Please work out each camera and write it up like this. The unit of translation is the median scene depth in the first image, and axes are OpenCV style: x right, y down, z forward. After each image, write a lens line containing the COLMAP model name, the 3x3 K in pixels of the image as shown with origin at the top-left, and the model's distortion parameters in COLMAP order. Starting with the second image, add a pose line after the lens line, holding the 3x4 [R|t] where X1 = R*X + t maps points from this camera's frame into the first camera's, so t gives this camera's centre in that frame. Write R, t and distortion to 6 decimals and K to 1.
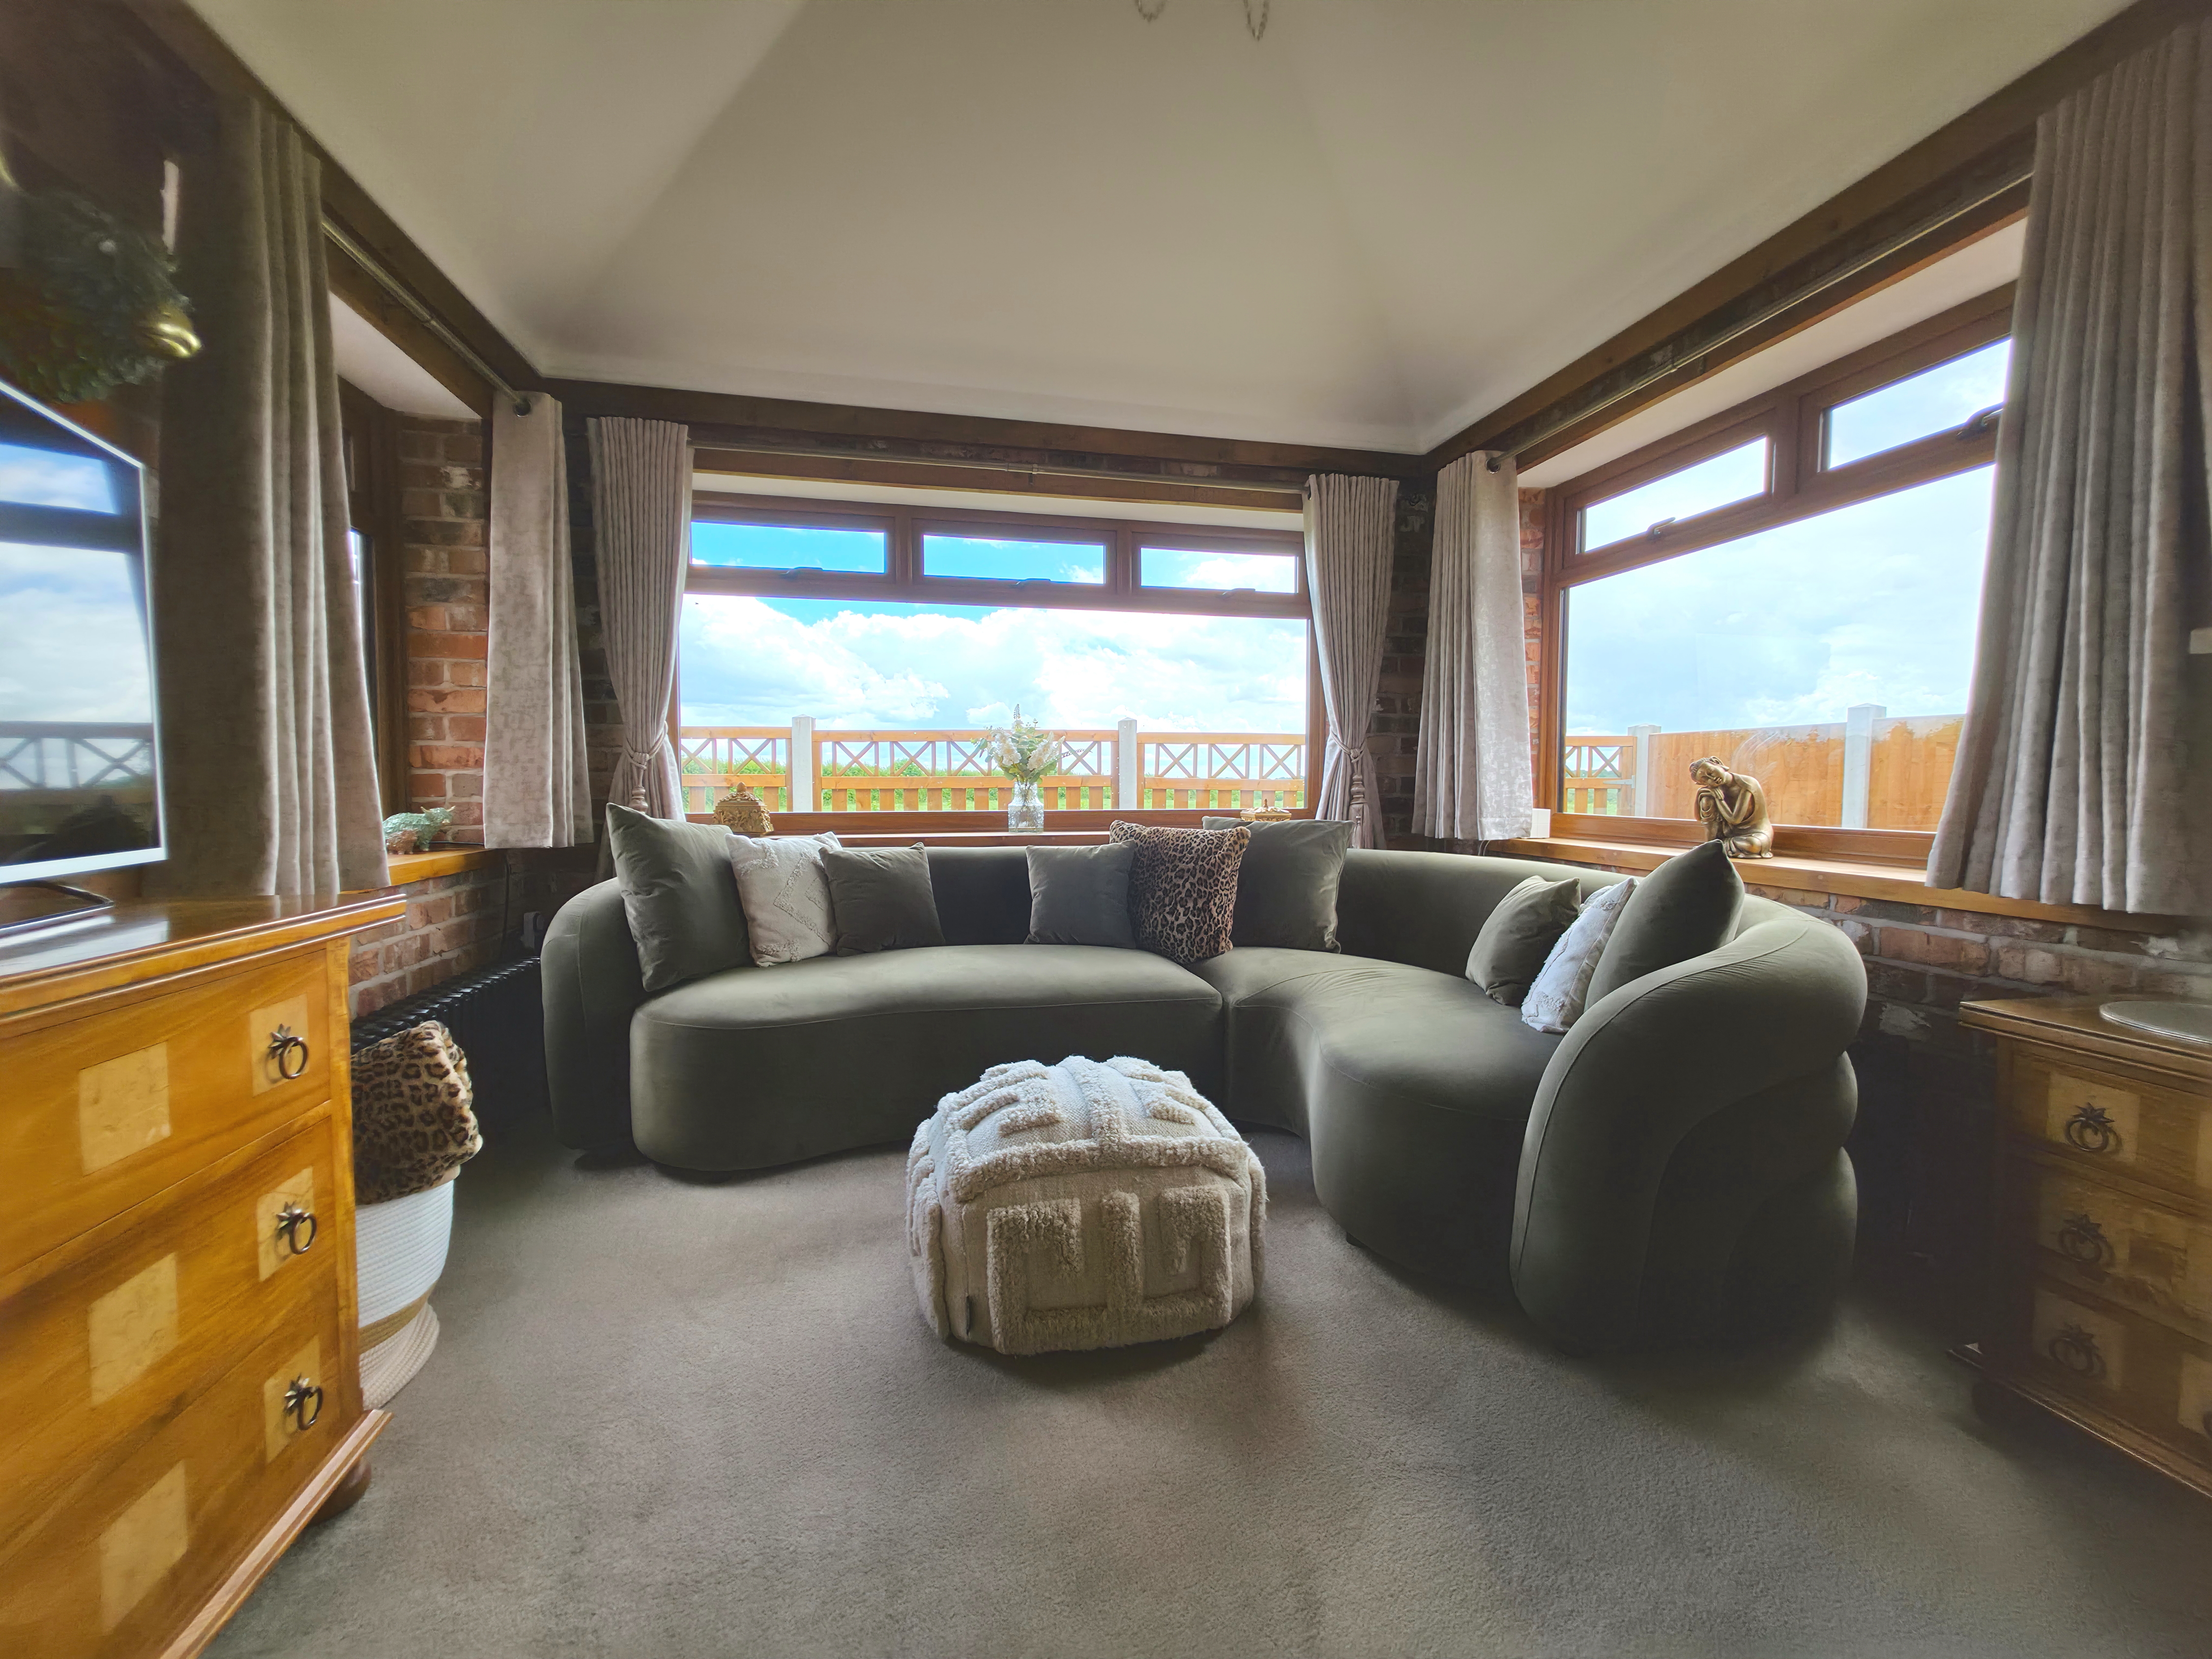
lens RADIAL K [[878.6, 0, 1106.0], [0, 878.6, 829.5], [0, 0, 1]] dist [-0.029341, -0.000048]
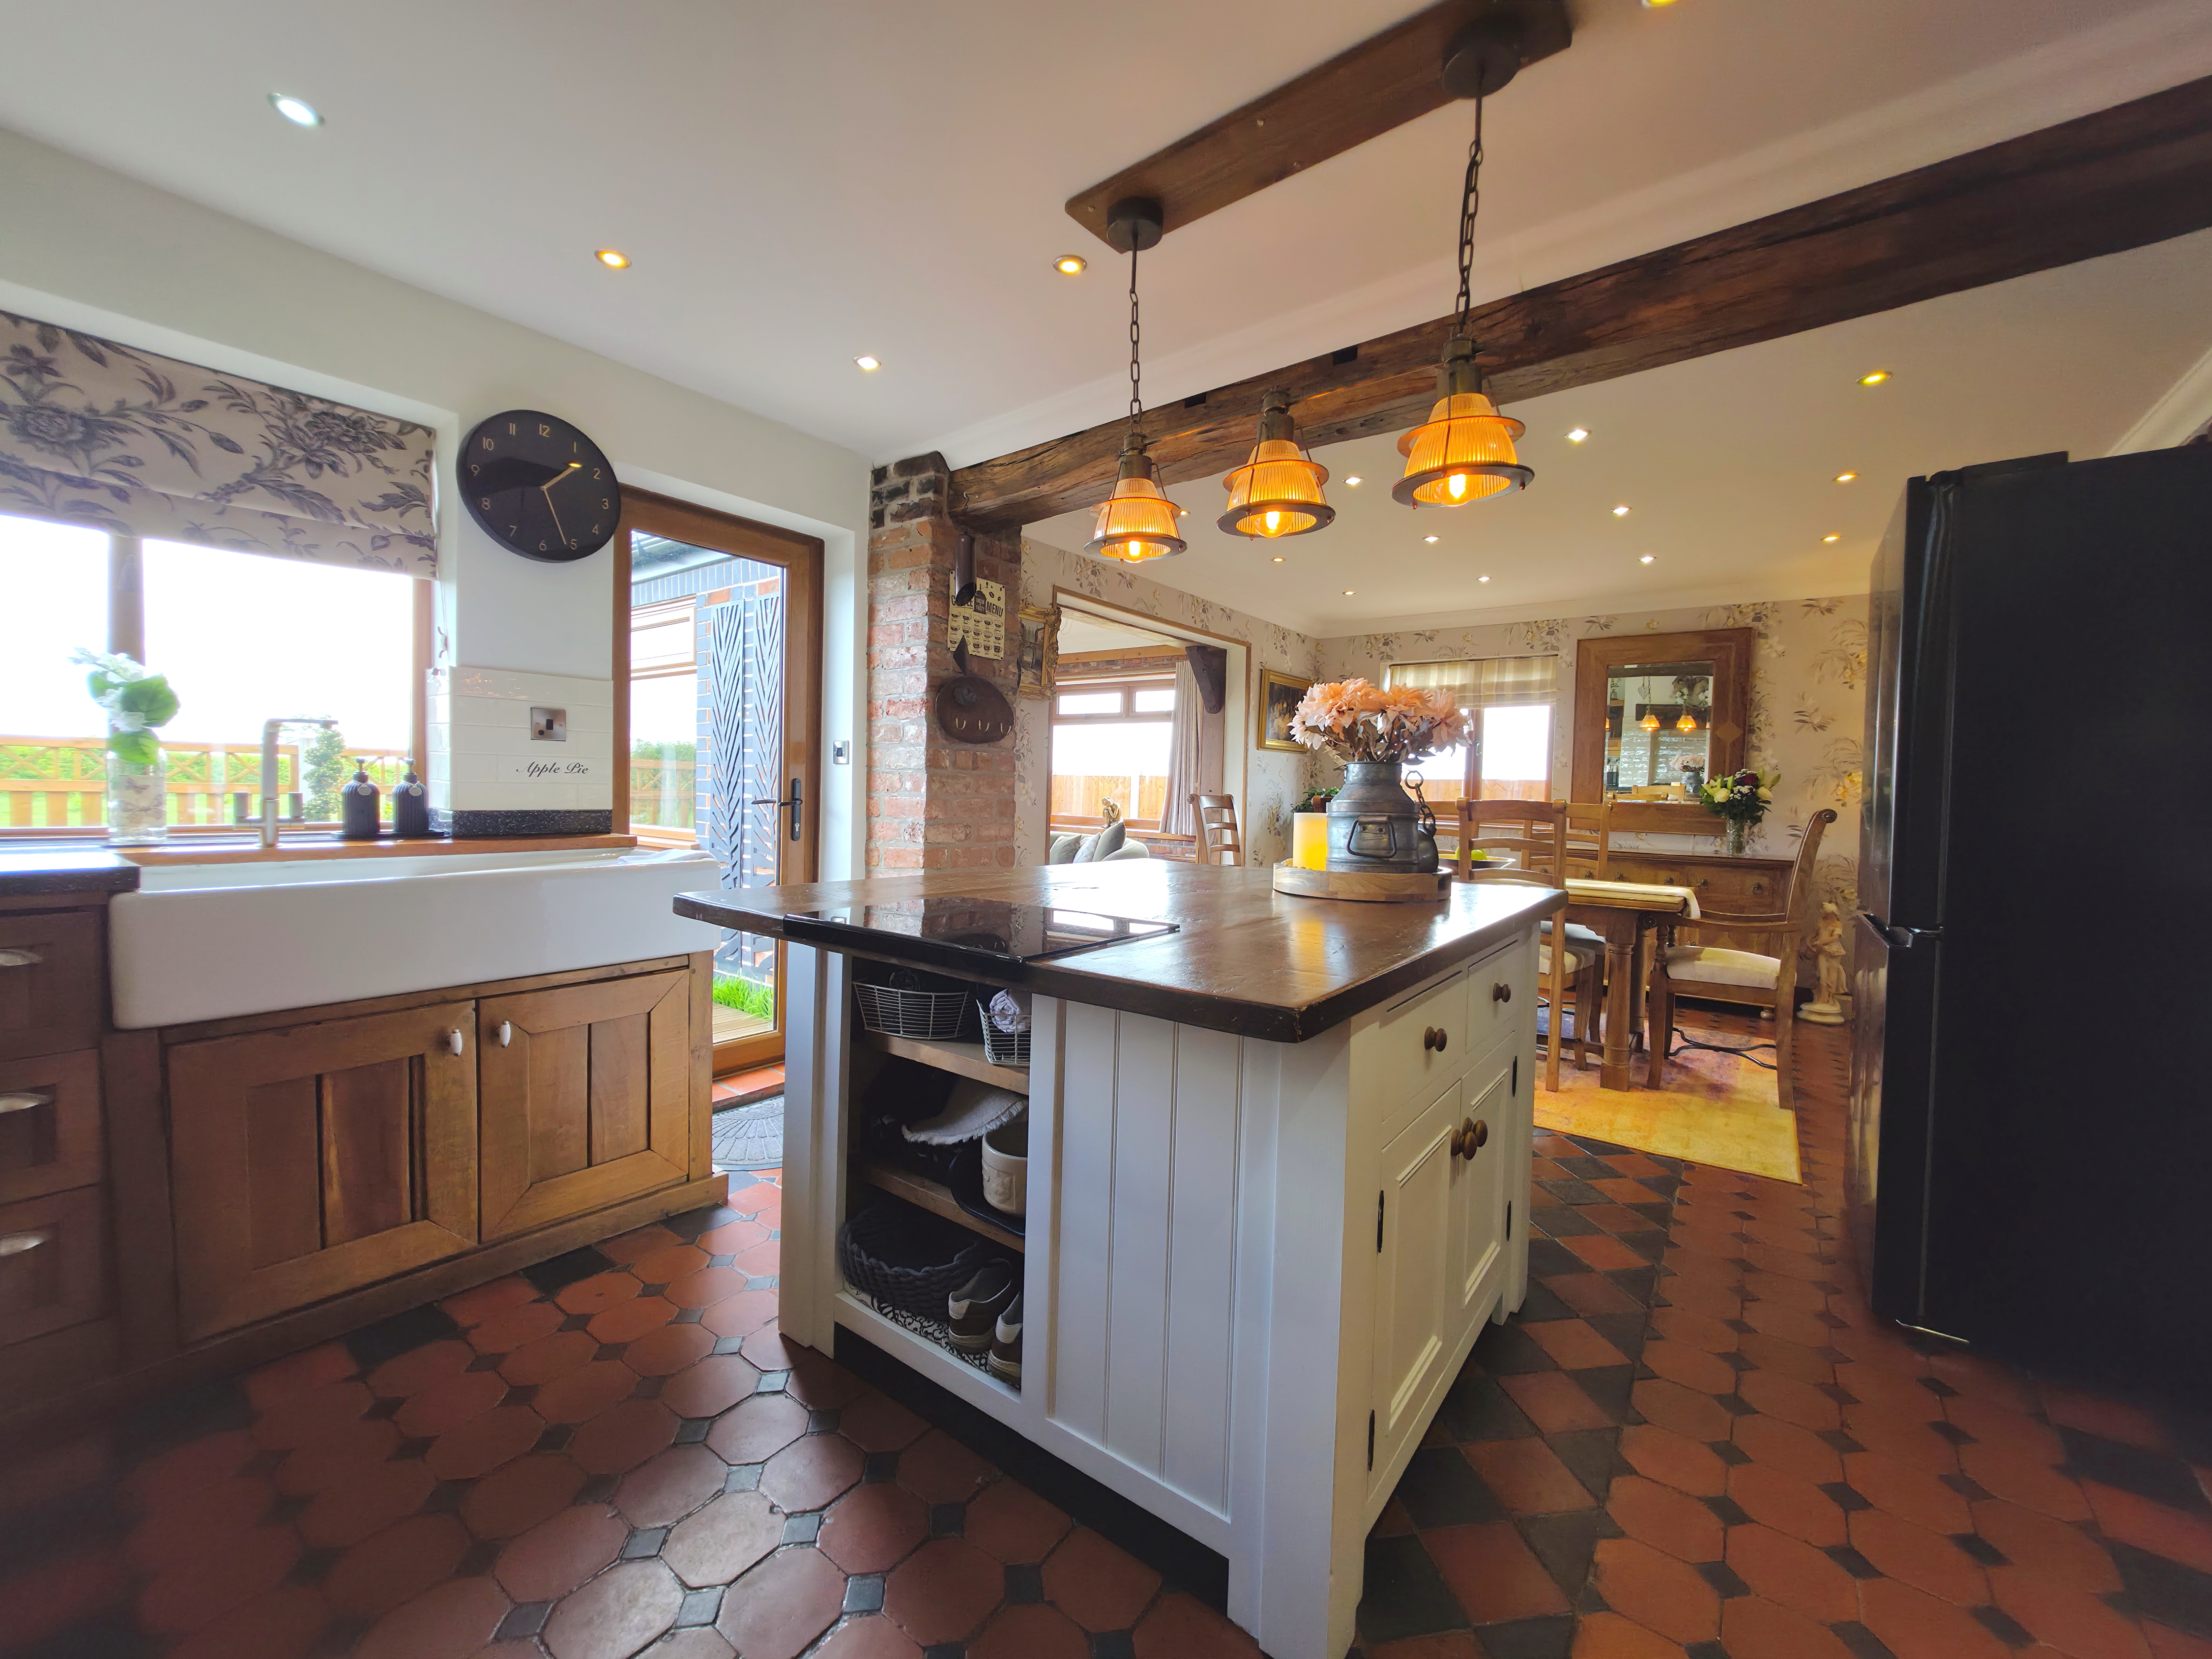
lens RADIAL K [[878.6, 0, 1106.0], [0, 878.6, 829.5], [0, 0, 1]] dist [-0.029341, -0.000048]
pose [[0.757931, -0.009248, 0.652269, -1.517918], [0.010157, 0.999946, 0.002374, 0.029144], [-0.652256, 0.004826, 0.757983, -1.554102]]
